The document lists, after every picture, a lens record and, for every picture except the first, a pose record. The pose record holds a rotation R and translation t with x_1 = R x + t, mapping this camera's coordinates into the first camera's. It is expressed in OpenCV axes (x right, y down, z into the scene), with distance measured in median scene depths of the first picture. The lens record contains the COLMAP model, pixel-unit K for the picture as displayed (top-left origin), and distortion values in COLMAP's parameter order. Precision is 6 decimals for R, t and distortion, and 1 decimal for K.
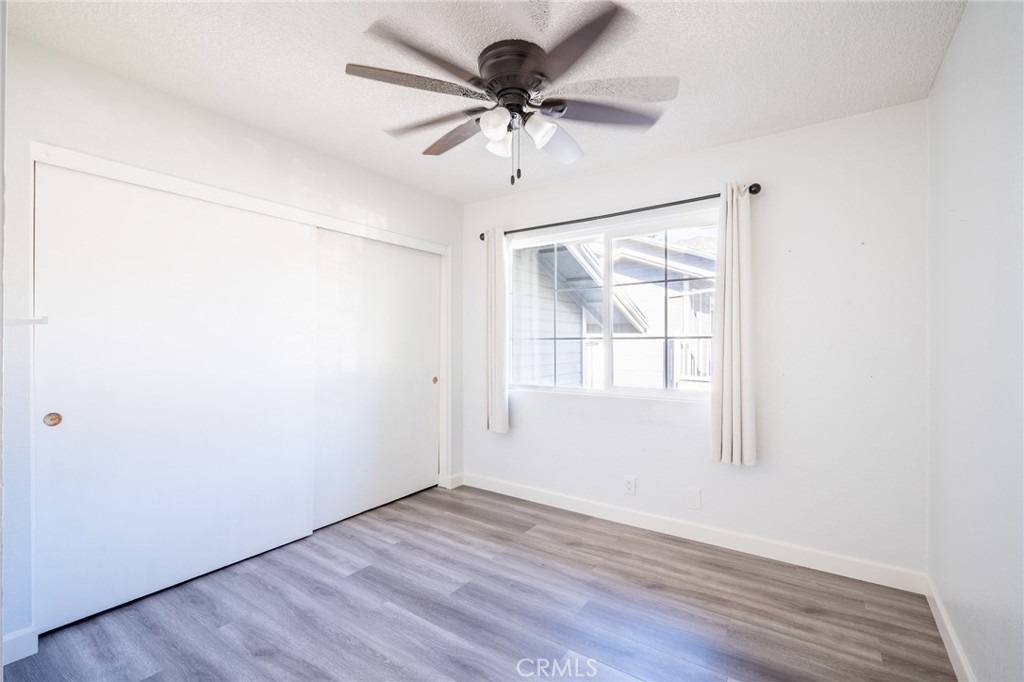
lens RADIAL K [[449.5, 0, 507.0], [0, 449.5, 340.1], [0, 0, 1]] dist [-0.001794, -0.000134]
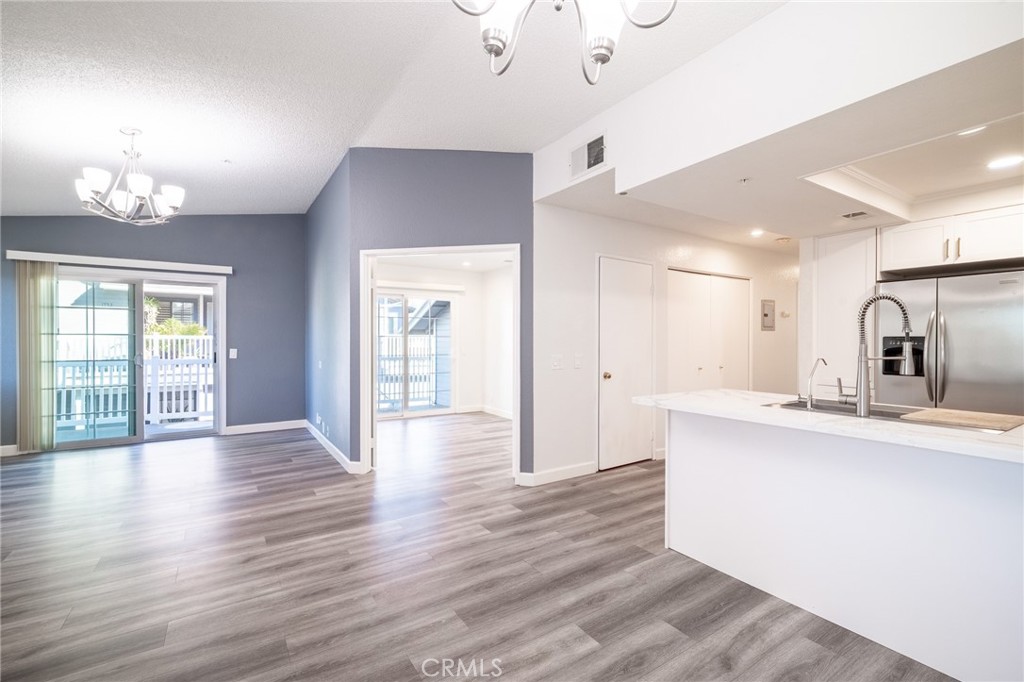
lens RADIAL K [[449.5, 0, 506.9], [0, 449.5, 343.0], [0, 0, 1]] dist [-0.001794, -0.000134]
pose [[0.371868, -0.009143, 0.928241, -0.895245], [-0.012308, 0.999815, 0.014779, -0.026112], [-0.928204, -0.016921, 0.371686, 0.657554]]
